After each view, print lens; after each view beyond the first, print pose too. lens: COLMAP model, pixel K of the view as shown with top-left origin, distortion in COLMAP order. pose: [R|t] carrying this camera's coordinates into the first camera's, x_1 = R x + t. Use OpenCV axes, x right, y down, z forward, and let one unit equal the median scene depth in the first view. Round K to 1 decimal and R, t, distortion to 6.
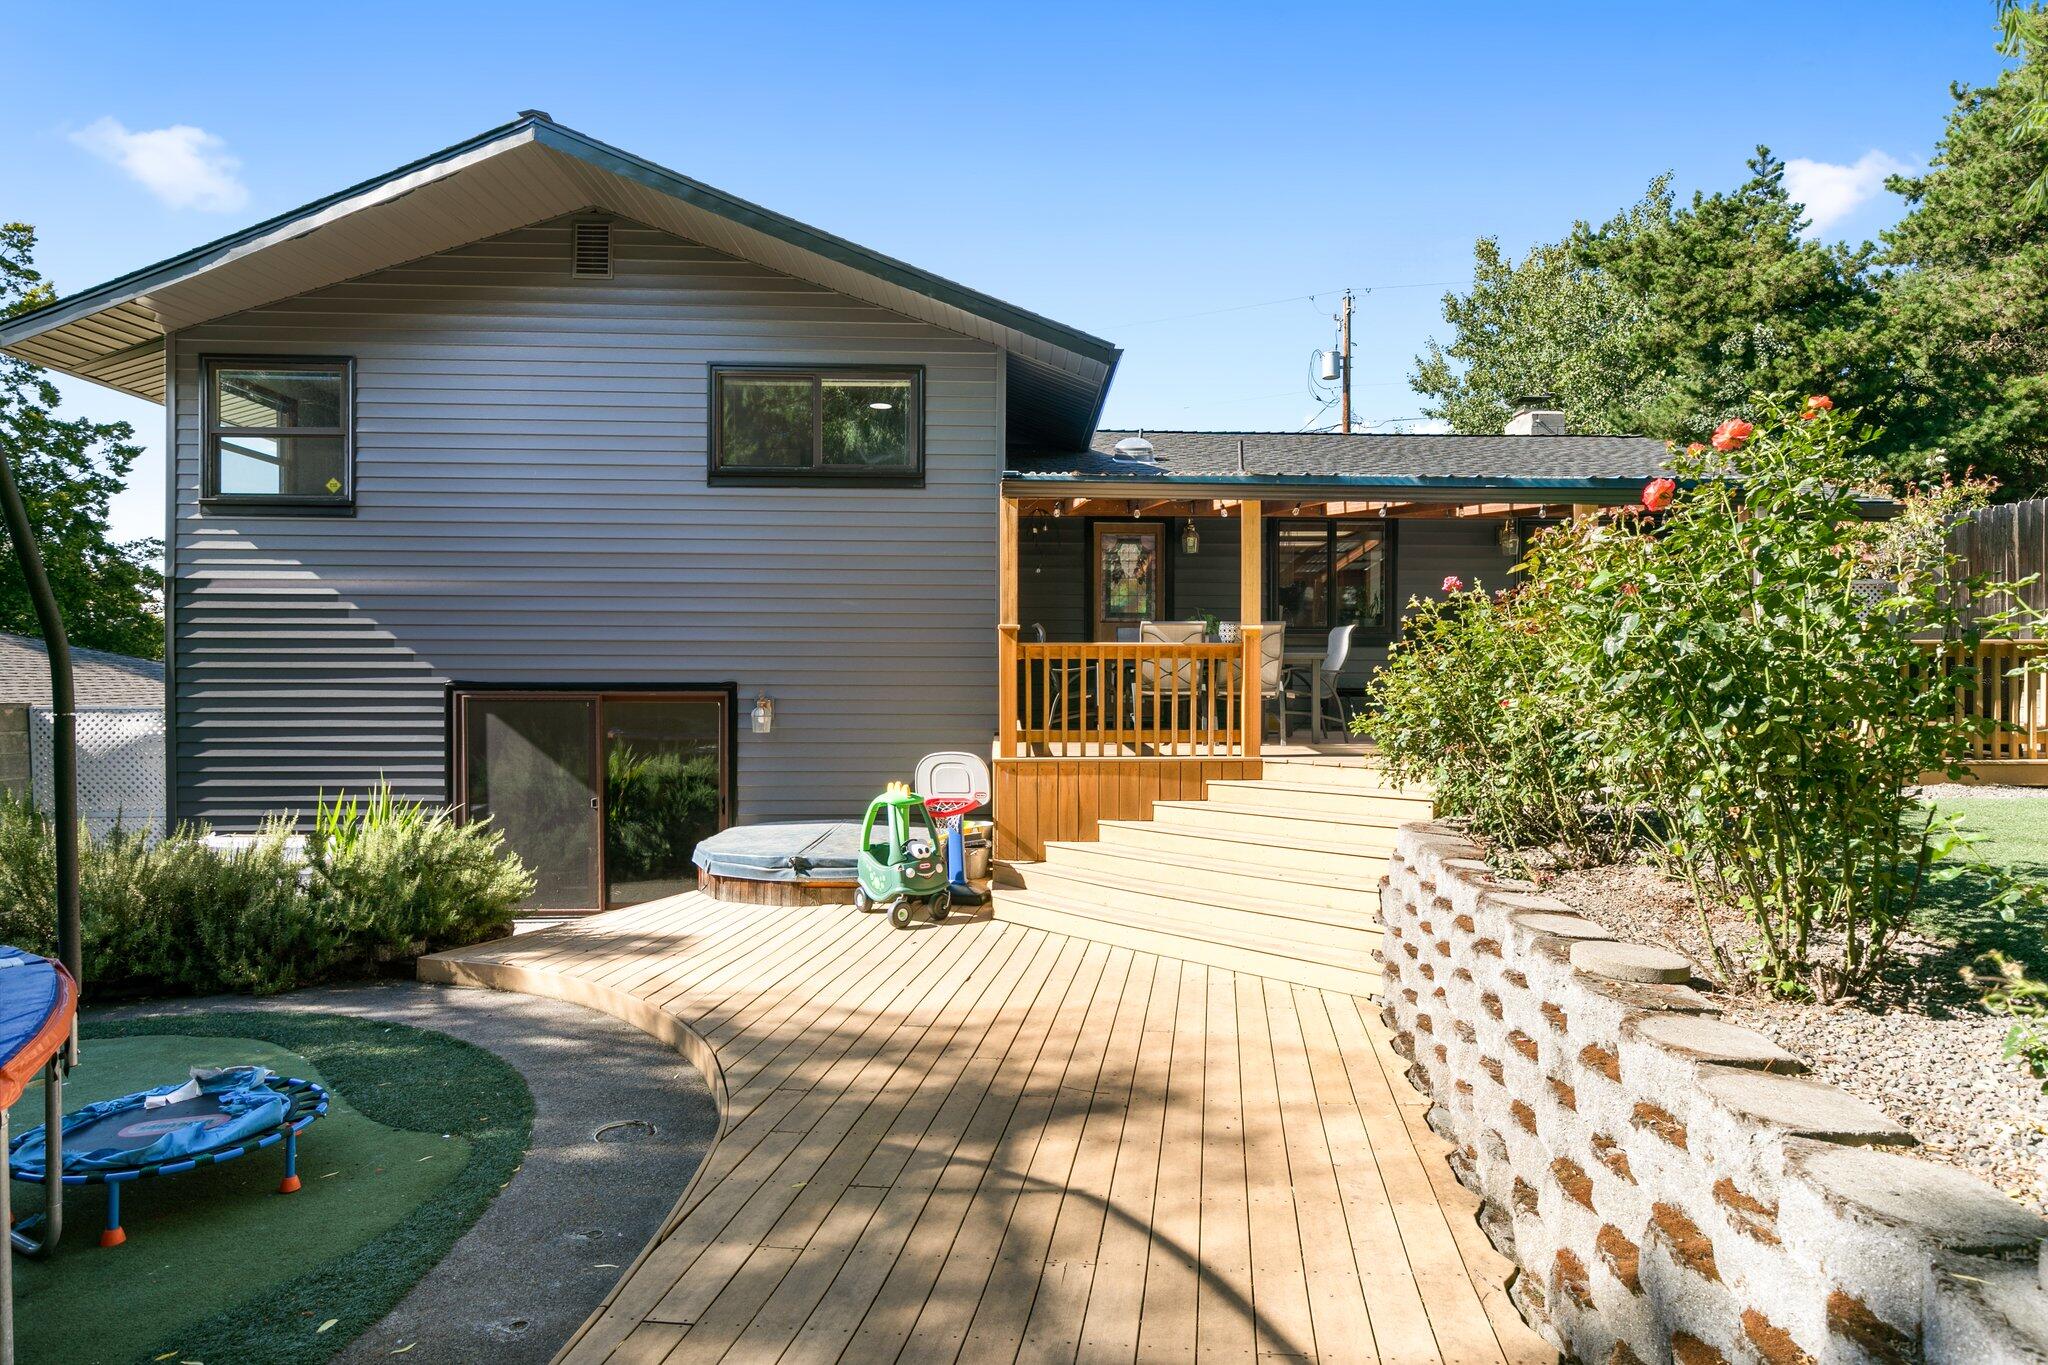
lens RADIAL K [[1183.3, 0, 1024.5], [0, 1183.3, 687.8], [0, 0, 1]] dist [-0.007375, -0.001120]
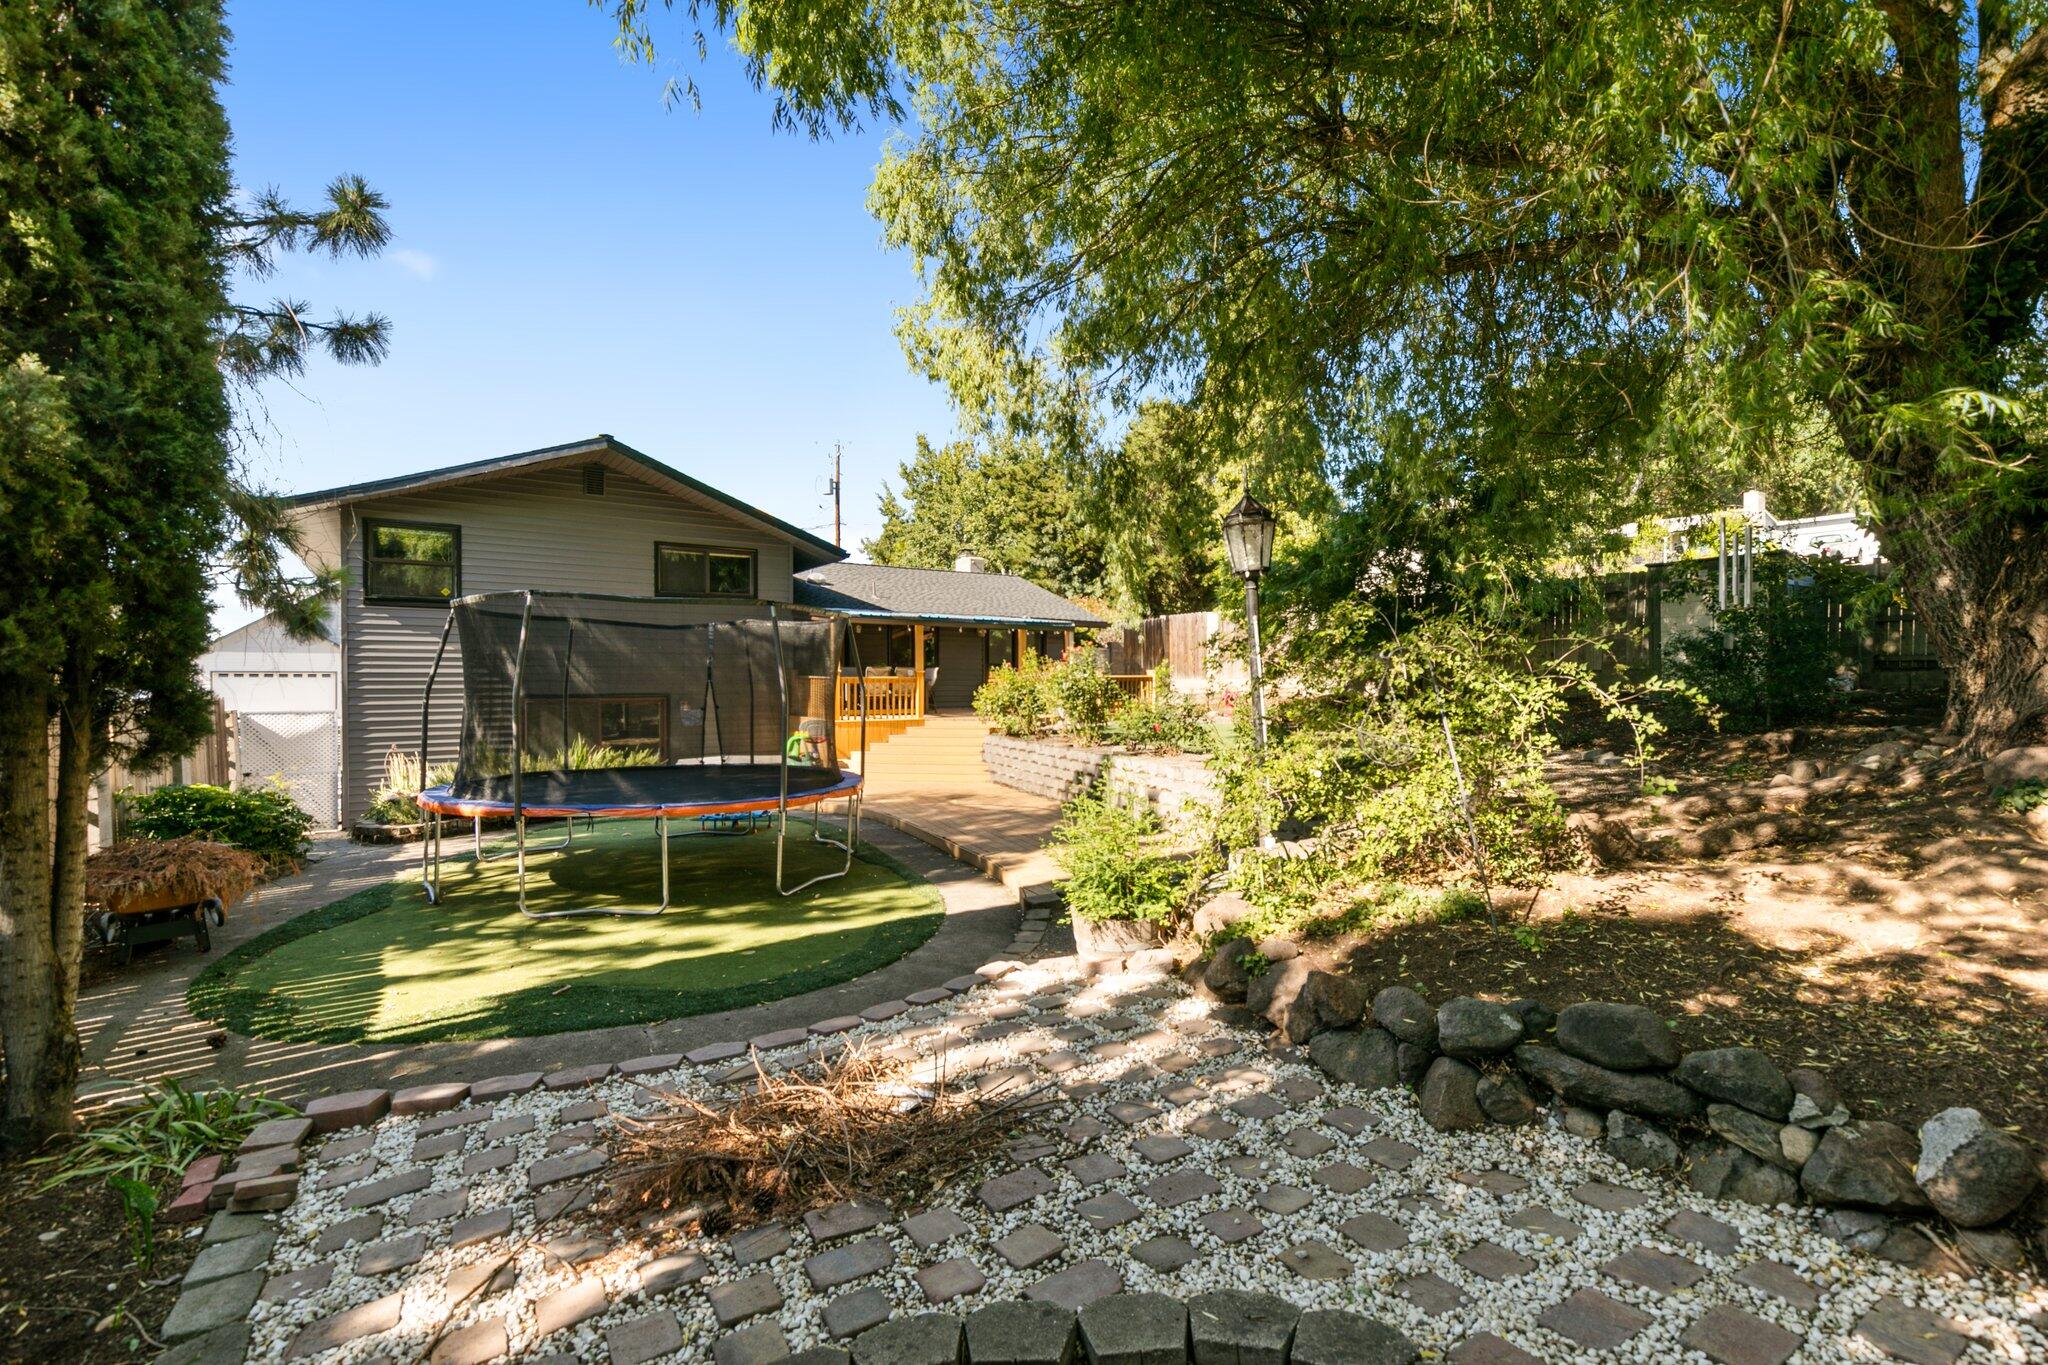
lens RADIAL K [[916.2, 0, 1024.7], [0, 916.2, 676.2], [0, 0, 1]] dist [0.003284, -0.000851]
pose [[0.850471, -0.015662, 0.525789, -0.346924], [0.013642, 0.999877, 0.007717, -0.025582], [-0.525845, 0.000610, 0.850580, -0.442722]]
